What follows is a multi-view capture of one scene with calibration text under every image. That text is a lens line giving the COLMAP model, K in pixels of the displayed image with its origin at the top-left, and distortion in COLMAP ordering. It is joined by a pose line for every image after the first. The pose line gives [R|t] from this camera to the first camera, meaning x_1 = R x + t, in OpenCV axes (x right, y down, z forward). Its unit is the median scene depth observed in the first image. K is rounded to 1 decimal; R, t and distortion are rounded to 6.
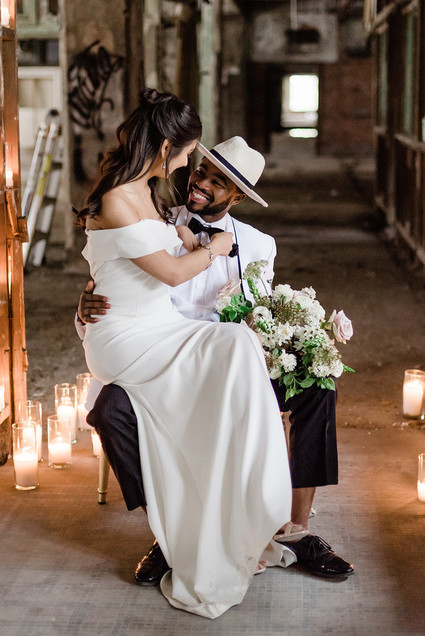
lens RADIAL K [[1470.0, 0, 212.5], [0, 1470.0, 318.0], [0, 0, 1]] dist [0.015722, -0.426066]
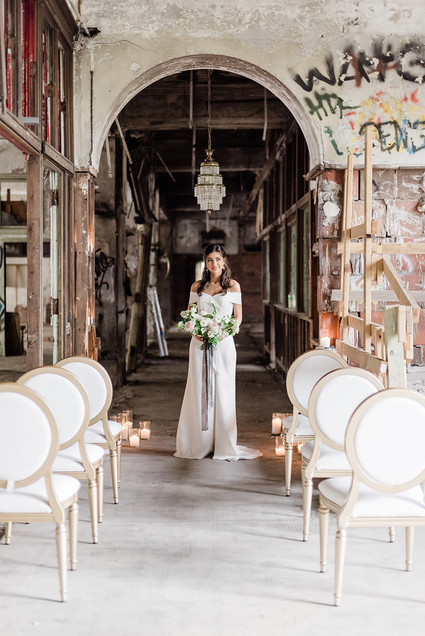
lens RADIAL K [[1470.0, 0, 212.5], [0, 1470.0, 318.0], [0, 0, 1]] dist [0.015722, -0.426066]
pose [[0.997722, 0.002292, 0.067427, -0.049901], [0.005769, 0.992864, -0.119112, 0.077861], [-0.067219, 0.119230, 0.990589, -0.562432]]
